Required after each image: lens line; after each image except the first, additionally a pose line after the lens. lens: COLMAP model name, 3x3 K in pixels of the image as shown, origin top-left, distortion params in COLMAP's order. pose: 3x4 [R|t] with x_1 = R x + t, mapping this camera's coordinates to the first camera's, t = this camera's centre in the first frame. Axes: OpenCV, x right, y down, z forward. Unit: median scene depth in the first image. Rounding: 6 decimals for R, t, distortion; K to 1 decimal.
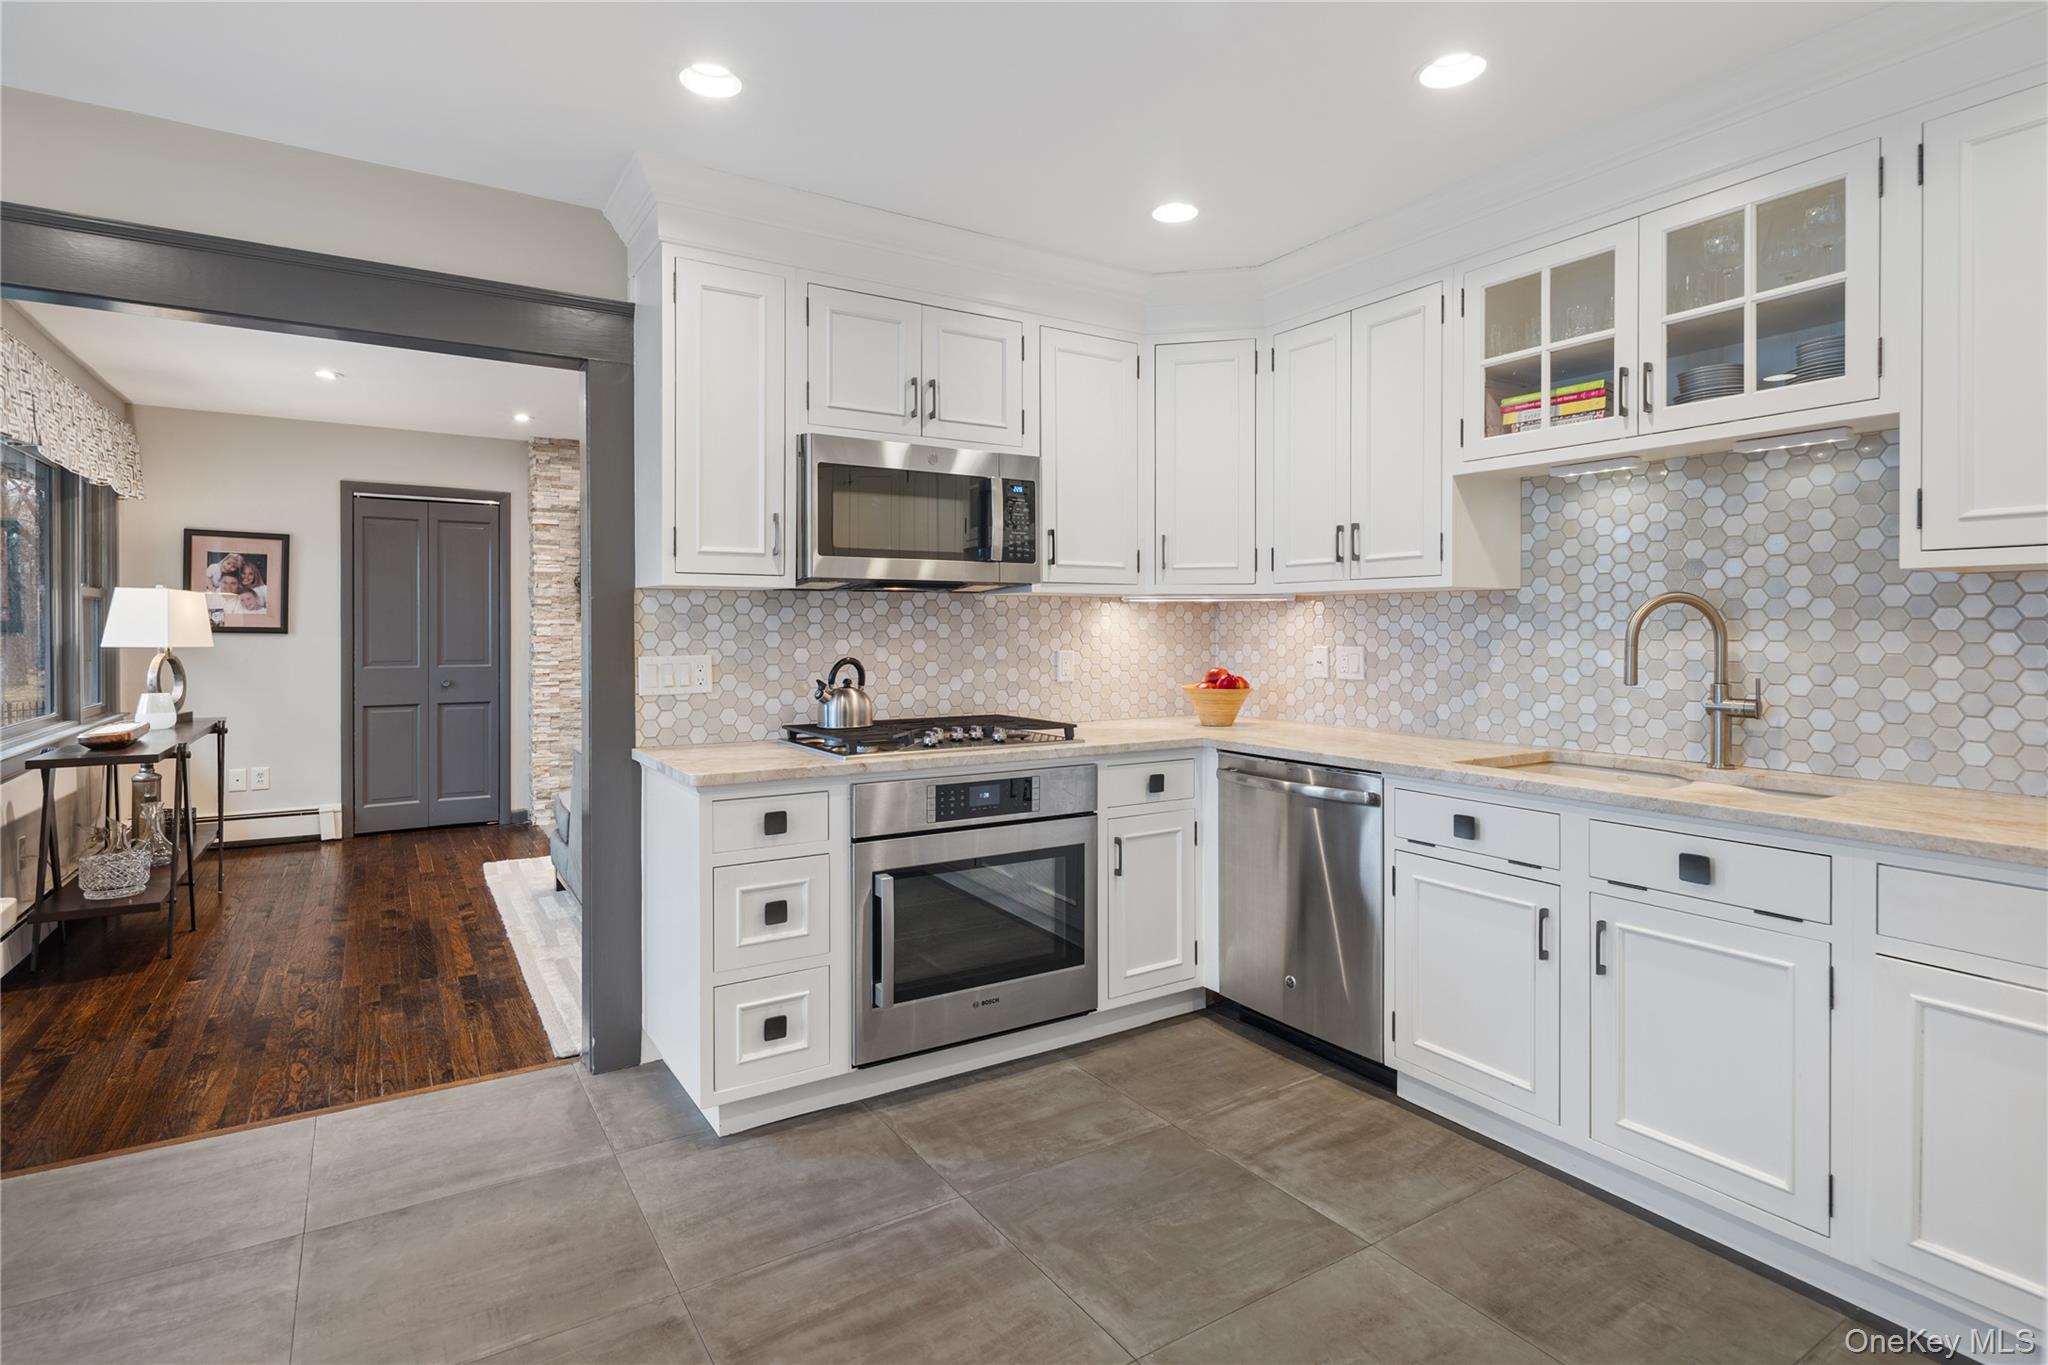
lens RADIAL K [[1002.1, 0, 1020.8], [0, 1002.1, 628.1], [0, 0, 1]] dist [0.004282, -0.000407]
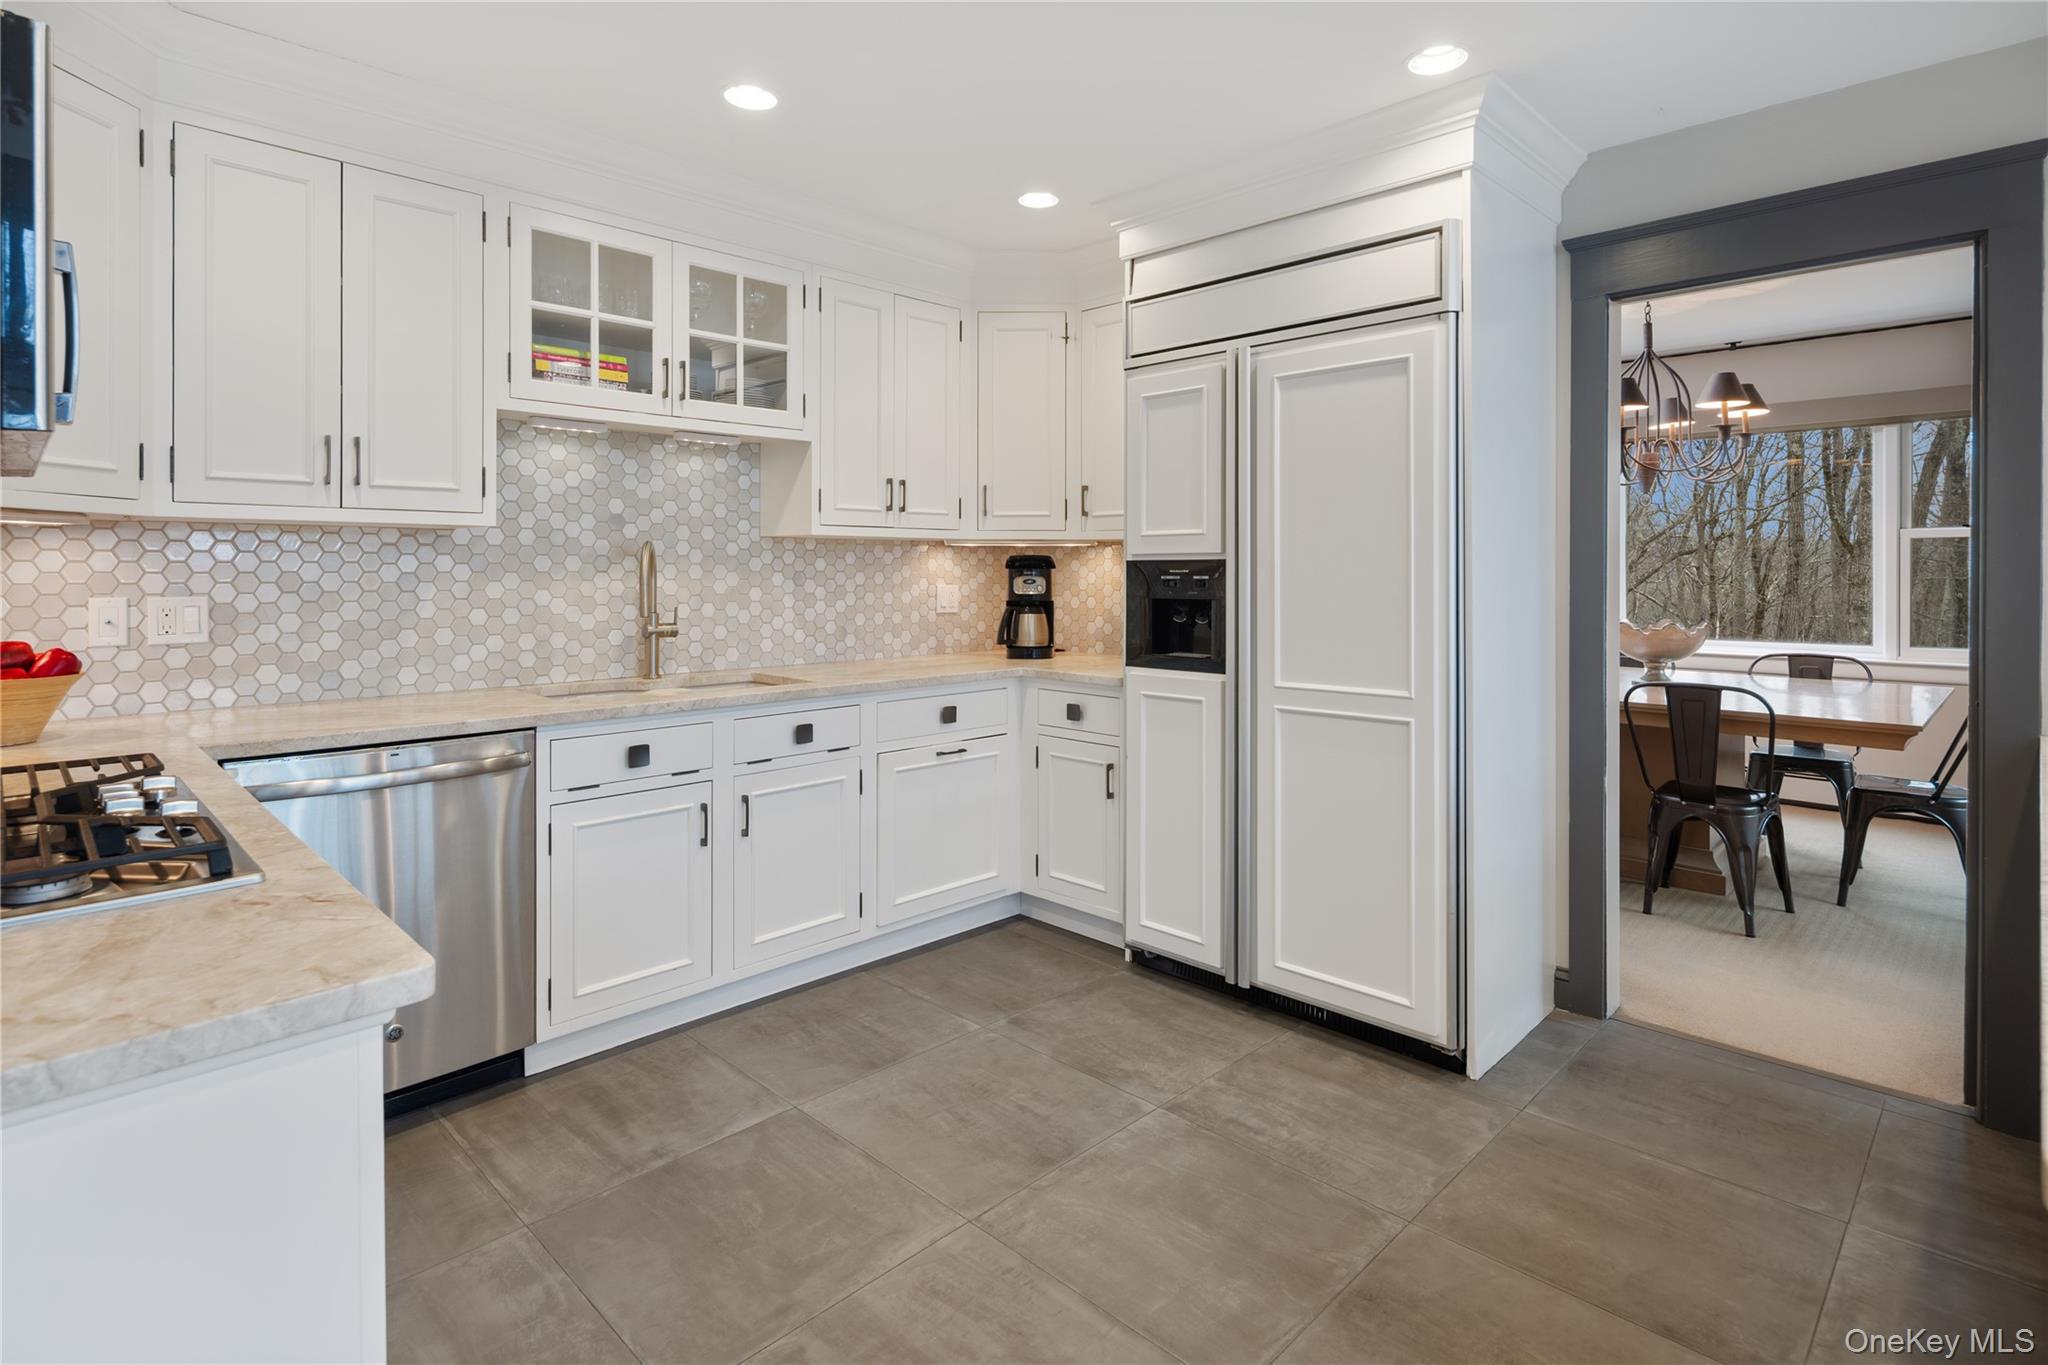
lens RADIAL K [[1039.8, 0, 1027.4], [0, 1039.8, 559.9], [0, 0, 1]] dist [-0.001057, -0.000626]
pose [[-0.220644, 0.011055, 0.975292, -0.650244], [0.001576, 0.999938, -0.010978, 0.002376], [-0.975353, -0.000885, -0.220648, 0.747320]]
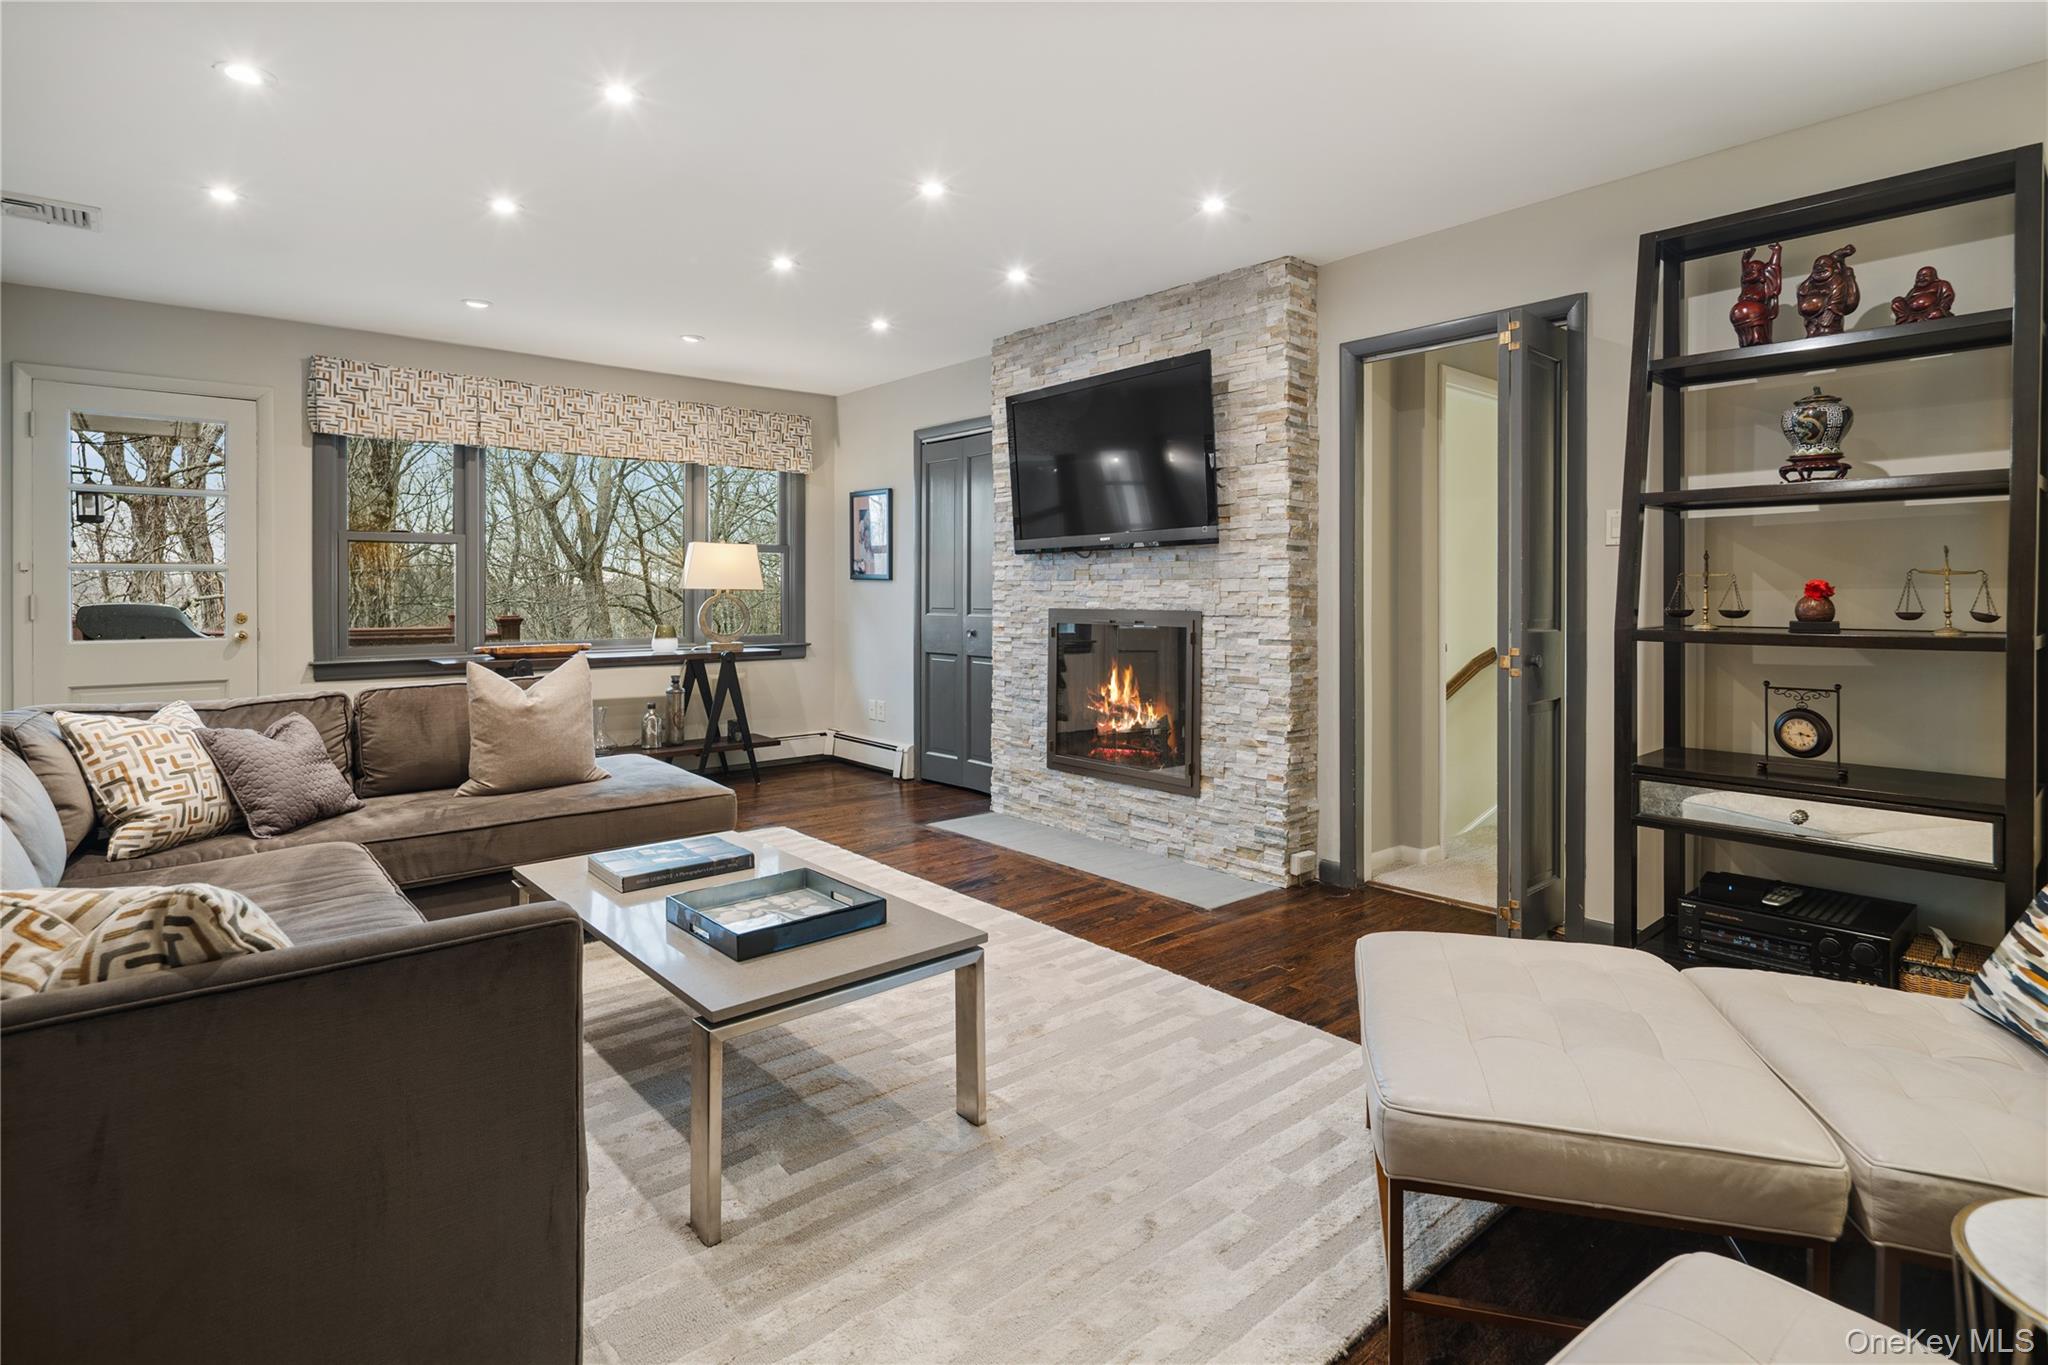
lens RADIAL K [[1027.9, 0, 1014.1], [0, 1027.9, 598.5], [0, 0, 1]] dist [-0.000784, -0.000169]
pose [[0.137950, 0.004841, -0.990427, 0.812791], [-0.003224, 0.999985, 0.004439, 0.042039], [0.990434, 0.002581, 0.137963, 2.057114]]
